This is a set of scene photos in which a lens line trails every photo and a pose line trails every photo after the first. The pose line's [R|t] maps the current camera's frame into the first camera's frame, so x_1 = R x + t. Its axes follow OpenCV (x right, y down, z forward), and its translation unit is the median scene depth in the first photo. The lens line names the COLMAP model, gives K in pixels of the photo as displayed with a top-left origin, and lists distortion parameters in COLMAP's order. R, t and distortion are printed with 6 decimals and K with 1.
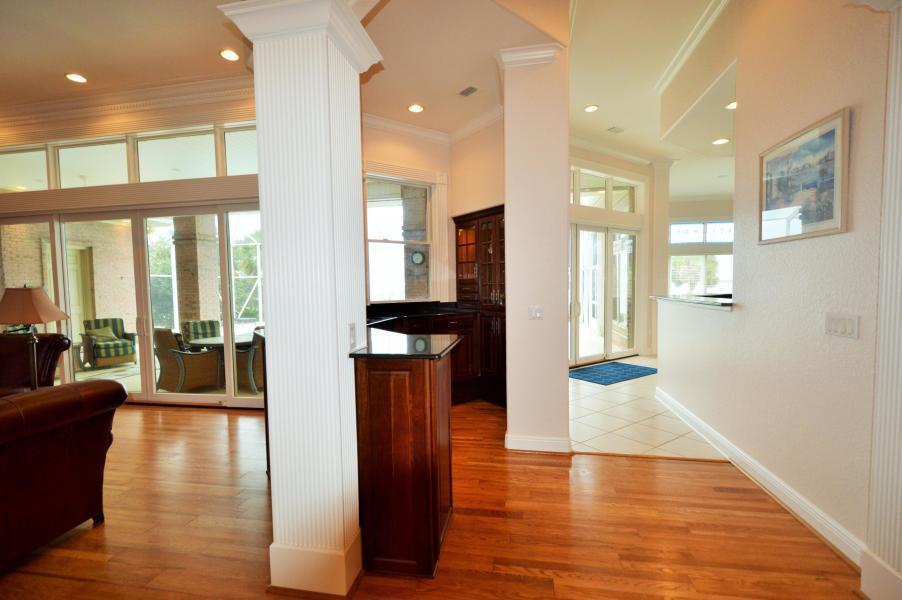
lens RADIAL K [[400.5, 0, 452.8], [0, 400.5, 305.7], [0, 0, 1]] dist [0.012416, -0.009397]
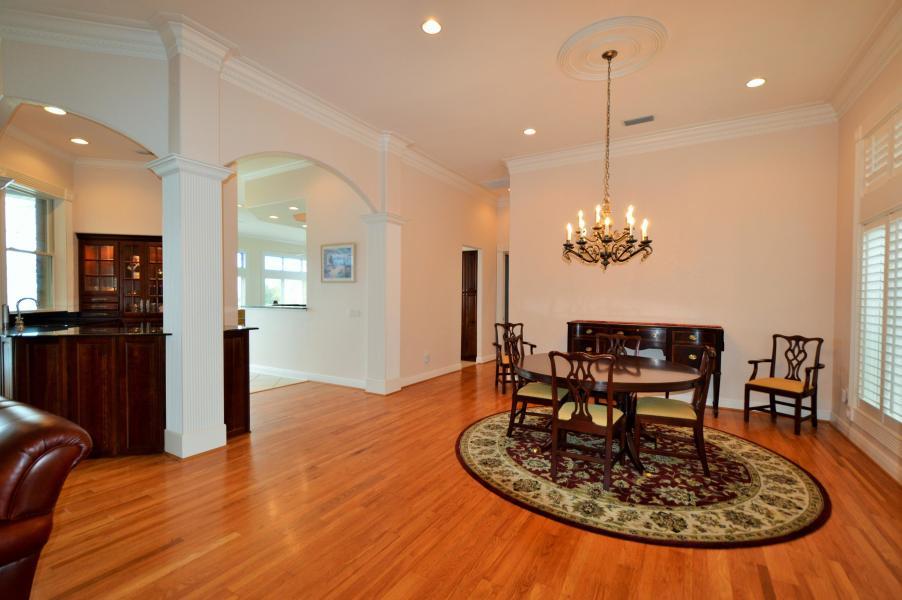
lens RADIAL K [[400.5, 0, 452.8], [0, 400.5, 305.7], [0, 0, 1]] dist [0.012416, -0.009397]
pose [[0.351746, -0.000352, 0.936095, -0.413798], [0.036252, 0.999255, -0.013246, 0.015345], [-0.935393, 0.038595, 0.351497, -0.195595]]
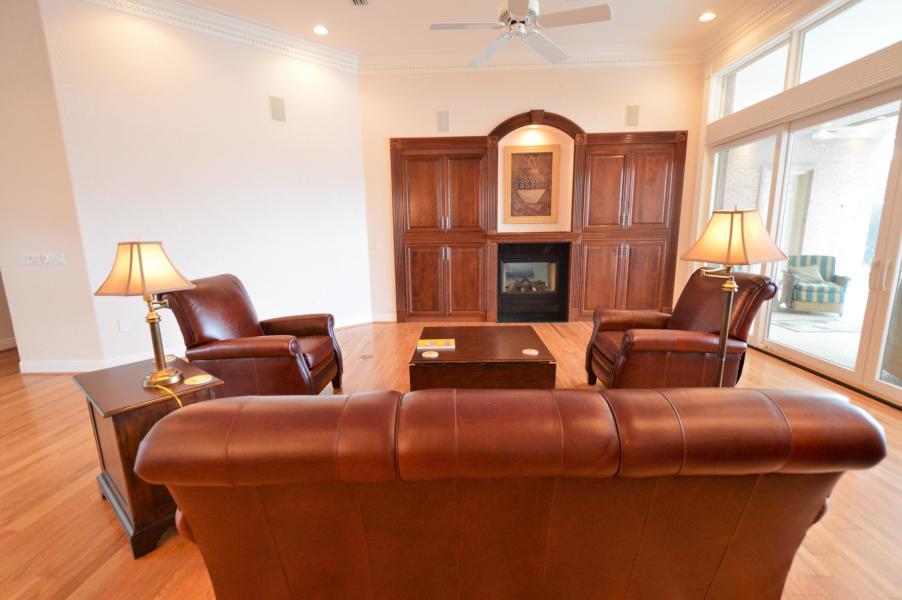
lens RADIAL K [[400.5, 0, 452.8], [0, 400.5, 305.7], [0, 0, 1]] dist [0.012416, -0.009397]
pose [[0.141766, 0.197649, -0.969968, -0.148876], [-0.036539, 0.980241, 0.194402, -0.000192], [0.989226, 0.007882, 0.146187, 0.145174]]
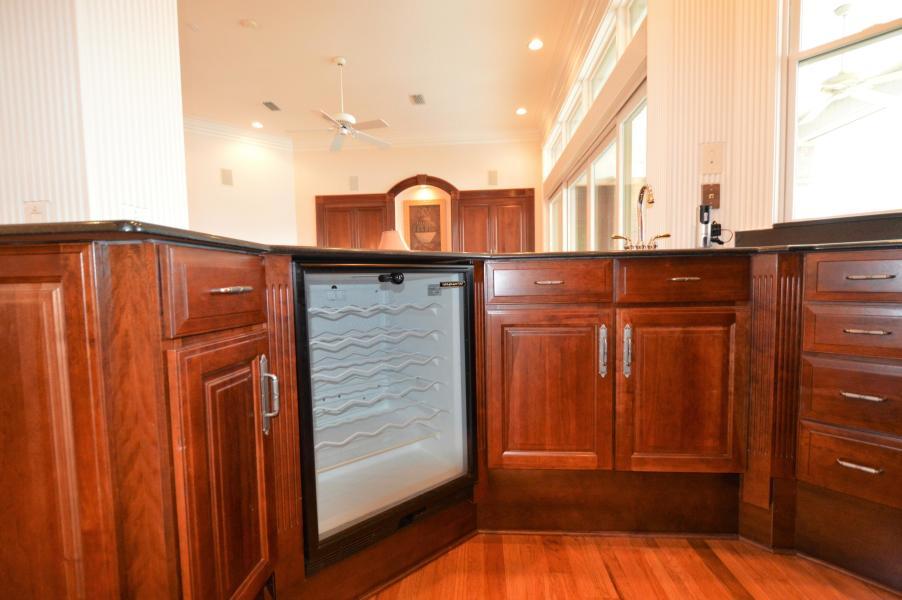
lens RADIAL K [[400.5, 0, 452.8], [0, 400.5, 305.7], [0, 0, 1]] dist [0.012416, -0.009397]
pose [[0.106562, 0.075795, -0.991413, 0.087153], [-0.031263, 0.996853, 0.072850, 0.031920], [0.993814, 0.023232, 0.108596, 0.363386]]
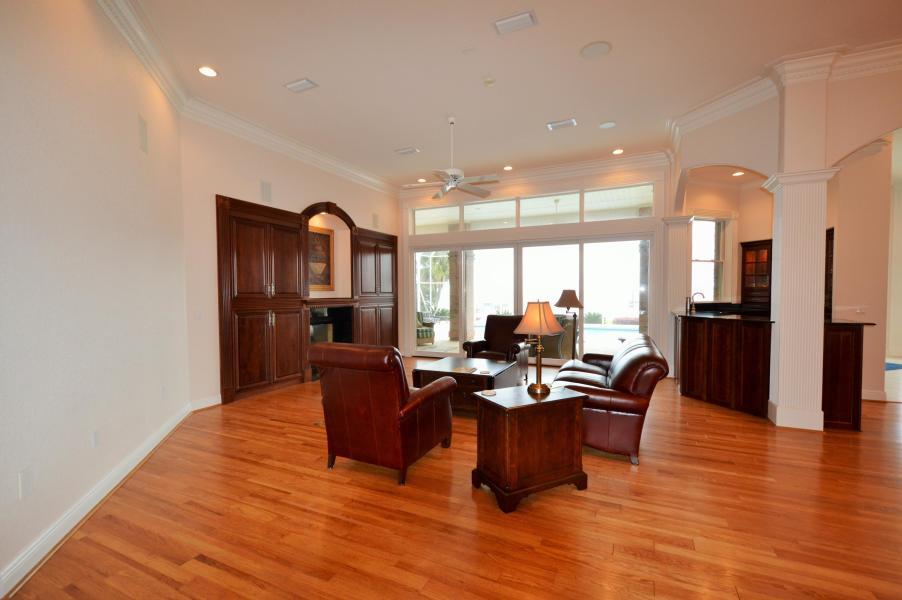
lens RADIAL K [[400.5, 0, 452.8], [0, 400.5, 305.7], [0, 0, 1]] dist [0.012416, -0.009397]
pose [[0.967179, 0.021167, -0.253214, -0.386510], [-0.025003, 0.999616, -0.011940, 0.025102], [0.252864, 0.017880, 0.967337, -0.378490]]
